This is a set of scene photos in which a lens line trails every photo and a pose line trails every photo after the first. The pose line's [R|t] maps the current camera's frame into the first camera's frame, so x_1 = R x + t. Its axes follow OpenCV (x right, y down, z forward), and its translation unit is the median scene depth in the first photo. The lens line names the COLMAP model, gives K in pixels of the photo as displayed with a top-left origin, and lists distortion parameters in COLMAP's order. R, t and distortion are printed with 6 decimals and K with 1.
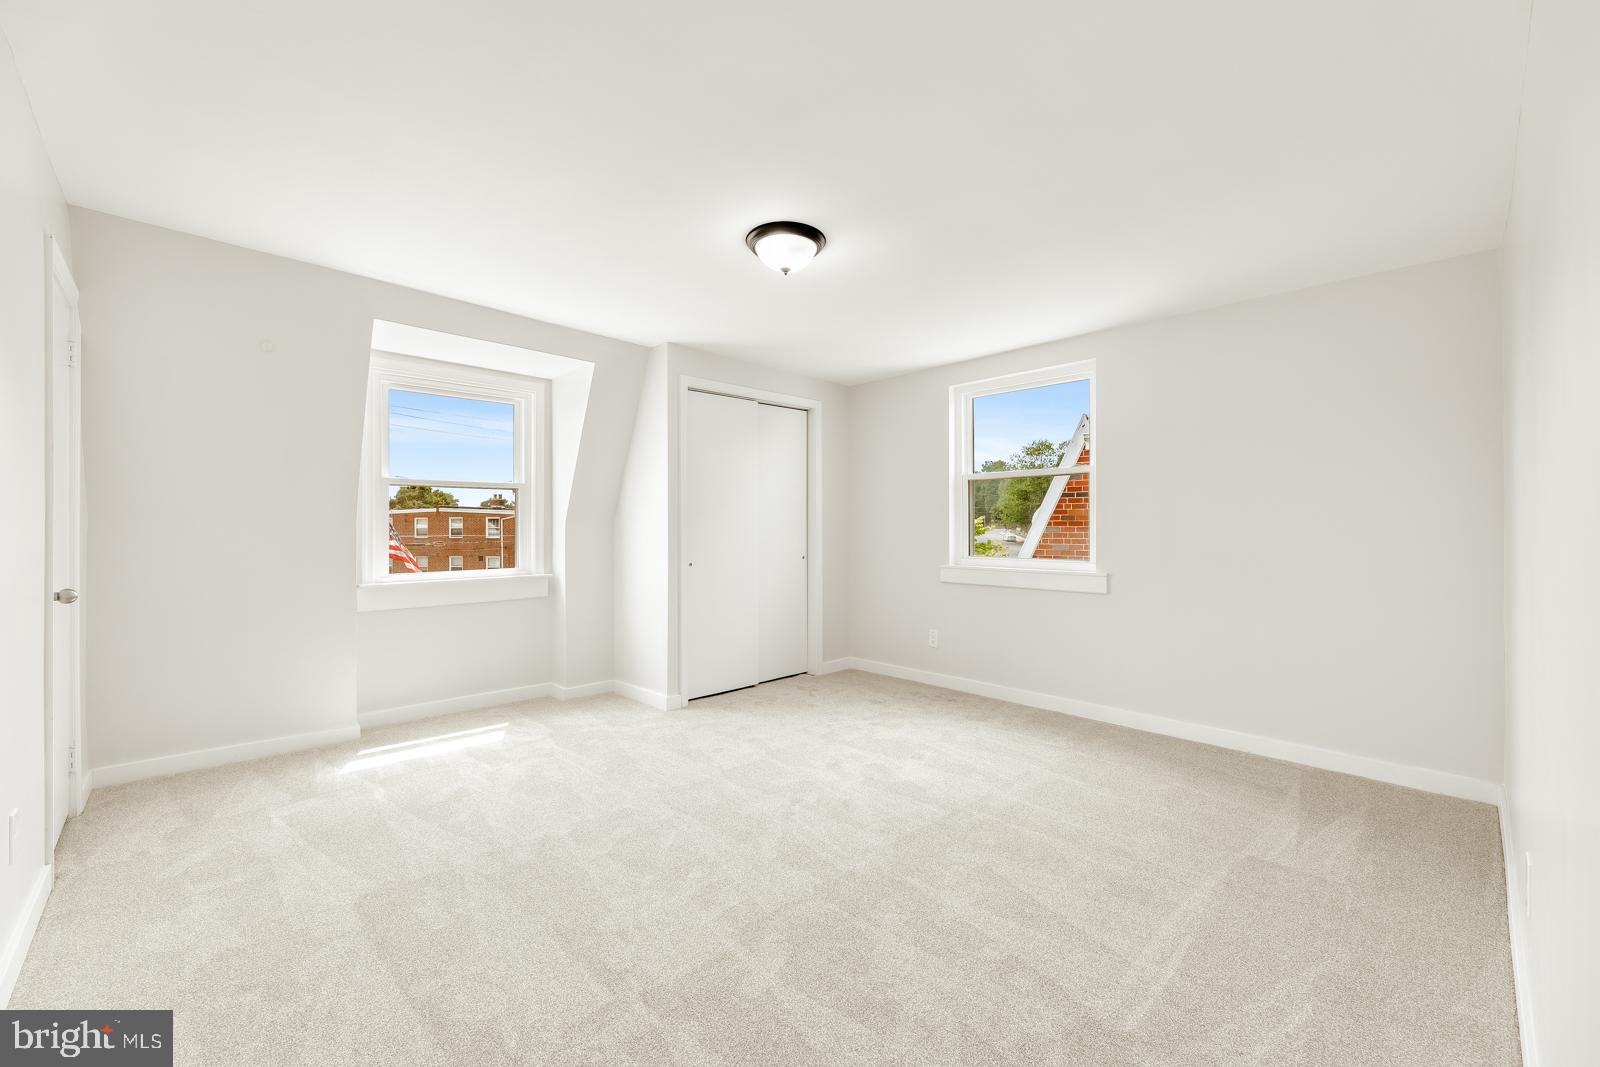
lens RADIAL K [[652.9, 0, 806.9], [0, 652.9, 521.8], [0, 0, 1]] dist [0.001552, 0.000229]
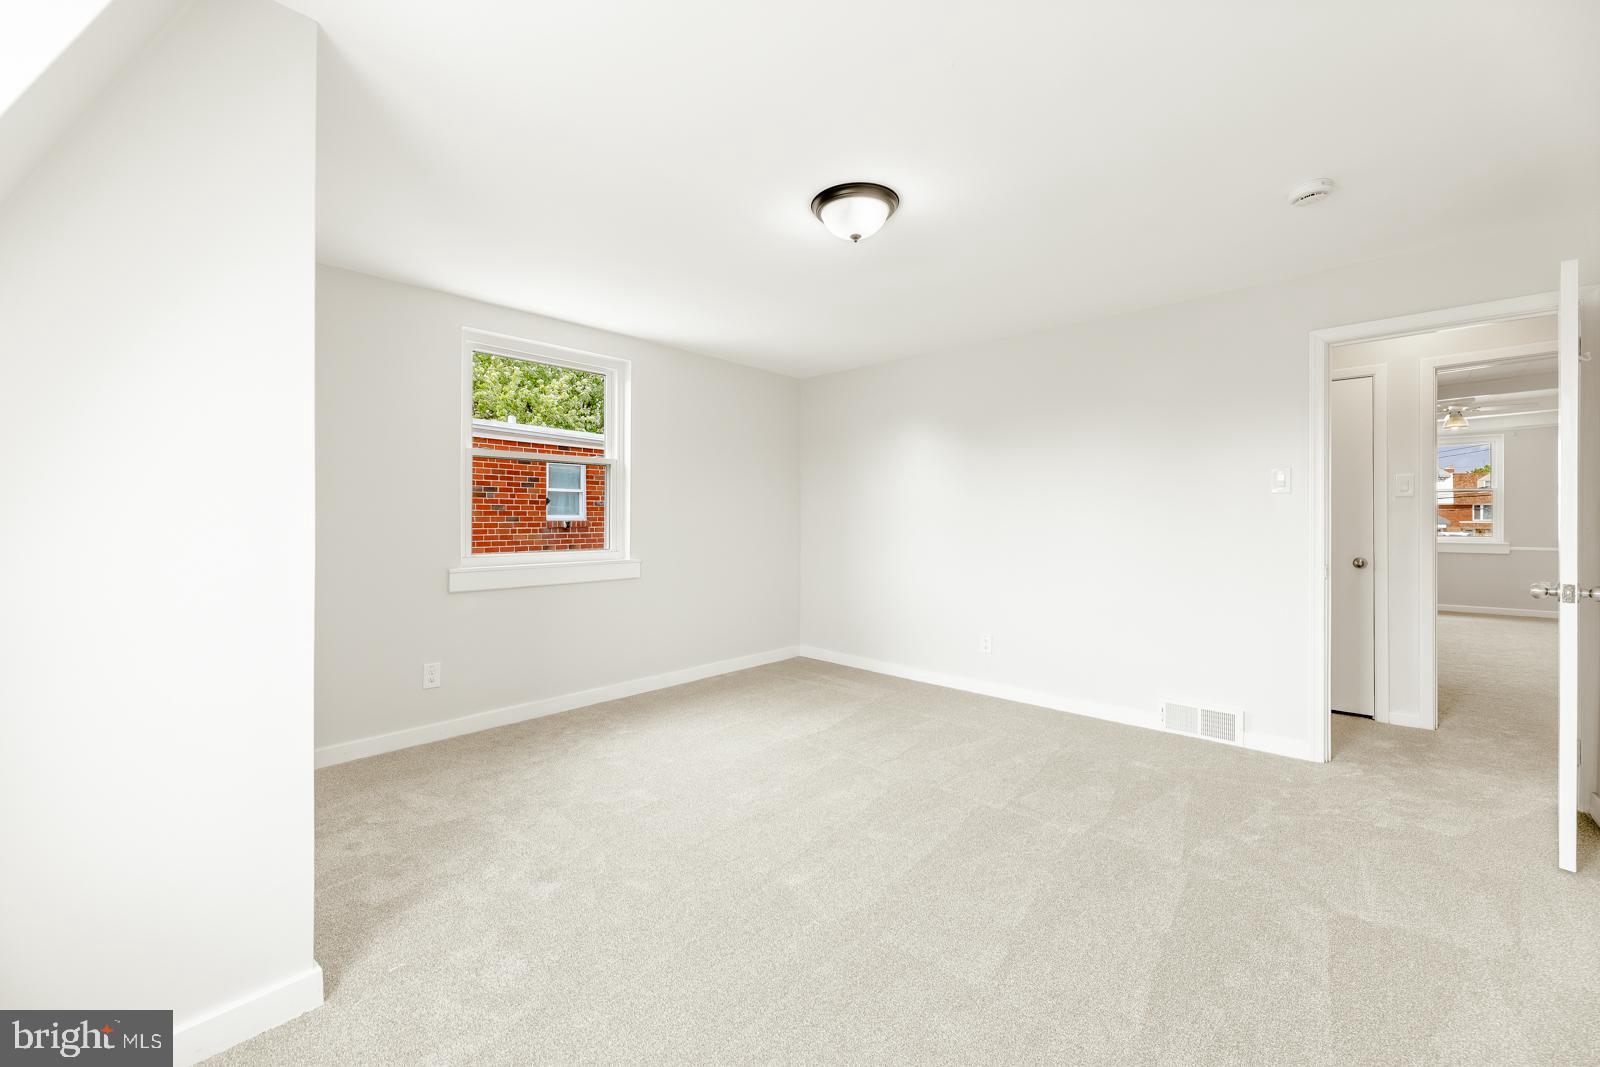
lens RADIAL K [[638.1, 0, 799.1], [0, 638.1, 522.1], [0, 0, 1]] dist [0.000421, 0.000037]
pose [[-0.065283, -0.000688, 0.997867, -0.620485], [0.000183, 1.000000, 0.000702, 0.018844], [-0.997867, 0.000228, -0.065283, 0.796625]]
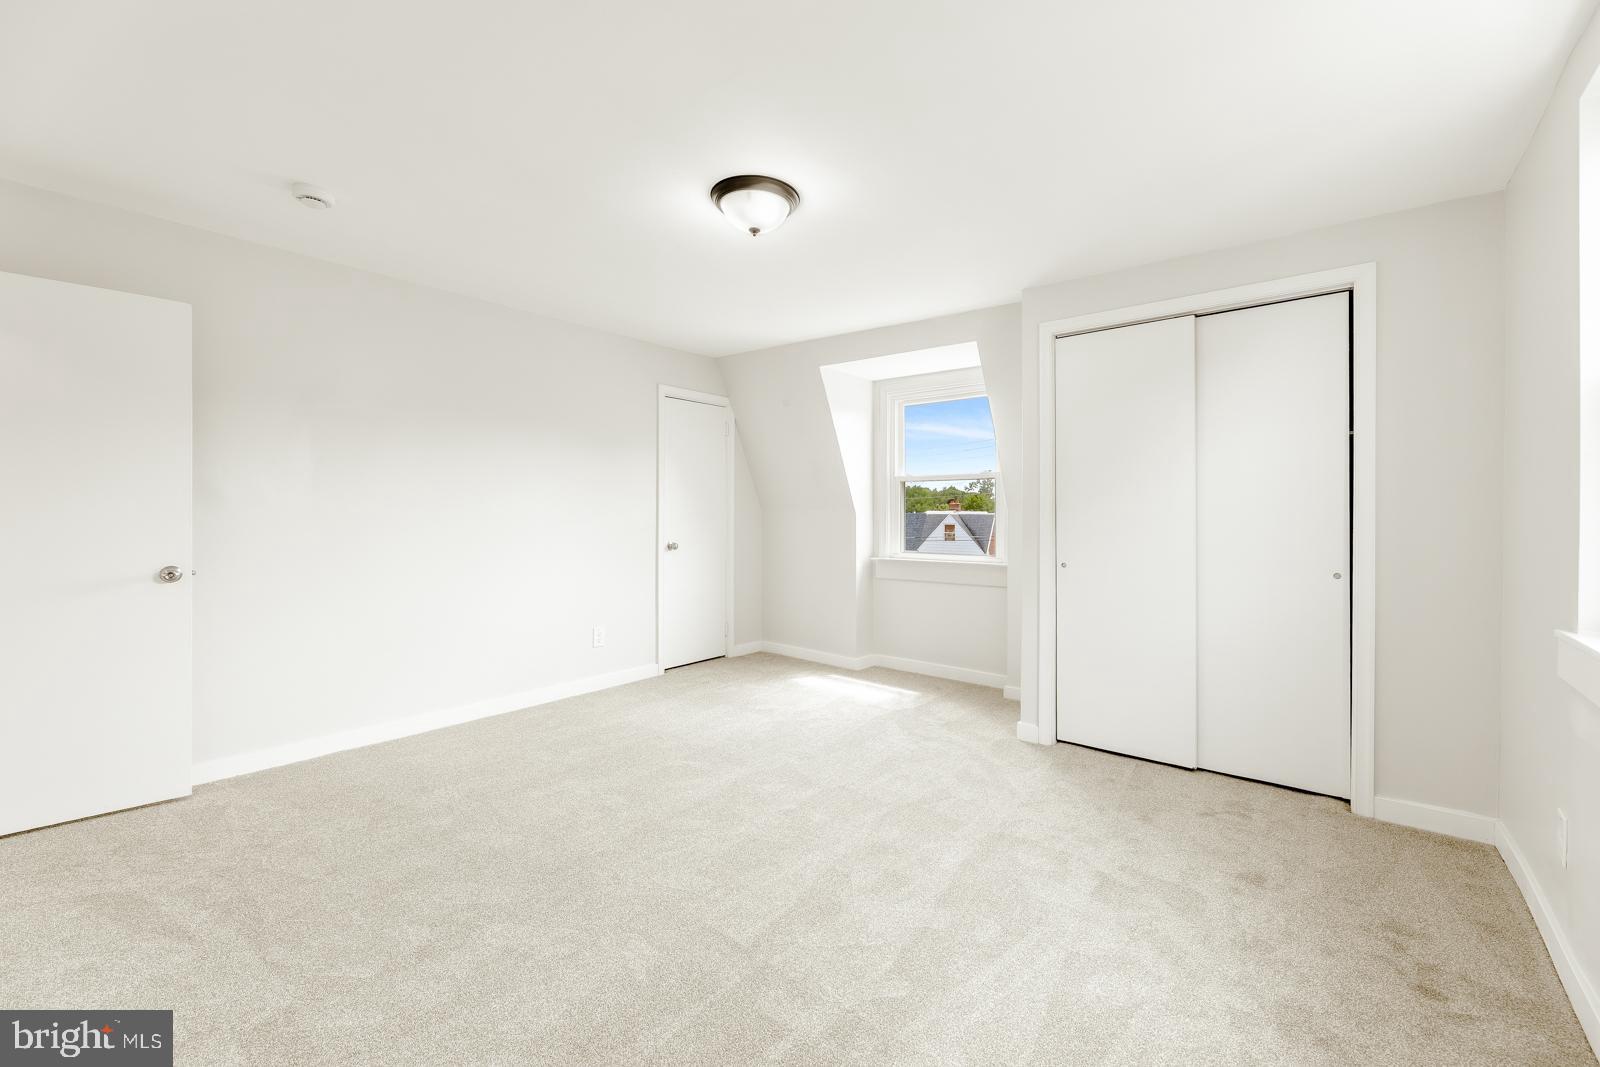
lens RADIAL K [[652.9, 0, 806.9], [0, 652.9, 521.8], [0, 0, 1]] dist [0.001552, 0.000229]
pose [[0.110715, 0.013415, -0.993762, 0.605735], [0.005124, 0.999888, 0.014069, 0.001355], [0.993839, -0.006649, 0.110634, 0.679530]]
